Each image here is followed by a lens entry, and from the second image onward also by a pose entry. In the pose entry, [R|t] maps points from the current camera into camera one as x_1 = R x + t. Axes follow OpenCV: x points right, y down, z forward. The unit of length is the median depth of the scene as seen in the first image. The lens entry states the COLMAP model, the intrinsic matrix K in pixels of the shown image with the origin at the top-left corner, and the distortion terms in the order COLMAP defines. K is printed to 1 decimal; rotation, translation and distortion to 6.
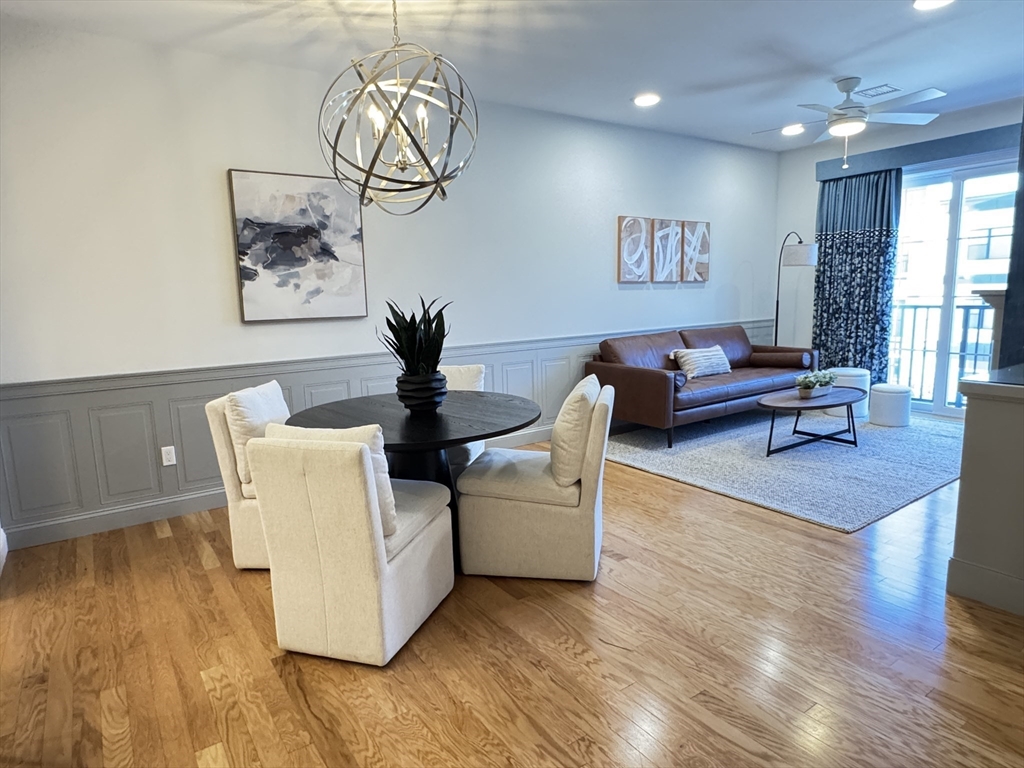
lens RADIAL K [[616.9, 0, 507.8], [0, 616.9, 388.3], [0, 0, 1]] dist [-0.003463, 0.001586]
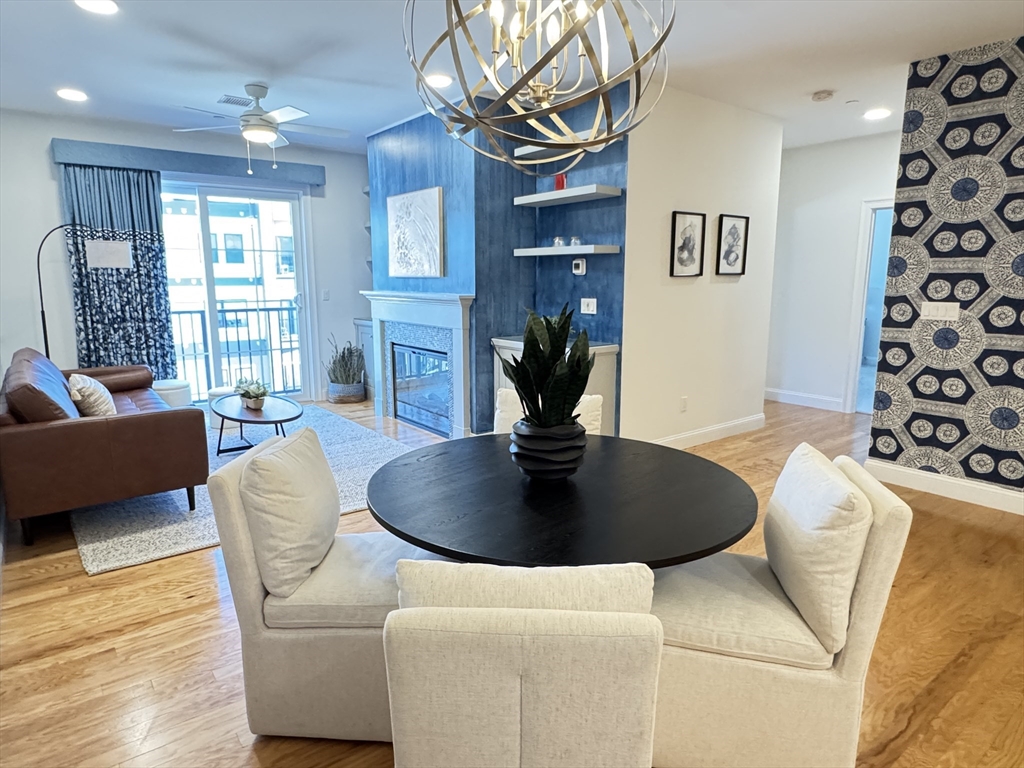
lens RADIAL K [[616.9, 0, 507.8], [0, 616.9, 388.3], [0, 0, 1]] dist [-0.003463, 0.001586]
pose [[-0.053398, -0.151854, 0.986959, -0.391849], [0.159795, 0.974333, 0.158557, -0.086833], [-0.985705, 0.166178, -0.027762, 0.523231]]
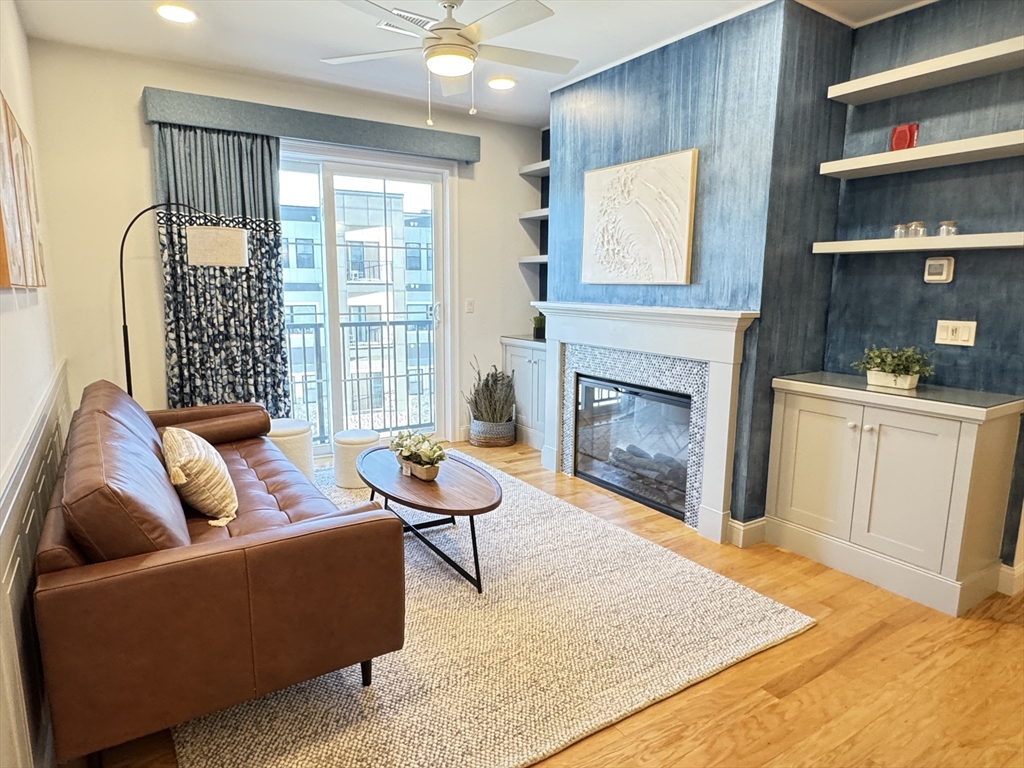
lens RADIAL K [[616.9, 0, 507.8], [0, 616.9, 388.3], [0, 0, 1]] dist [-0.003463, 0.001586]
pose [[0.027451, -0.139981, 0.989774, -0.107577], [0.148015, 0.979801, 0.134465, -0.123192], [-0.988604, 0.142810, 0.047616, 0.717436]]
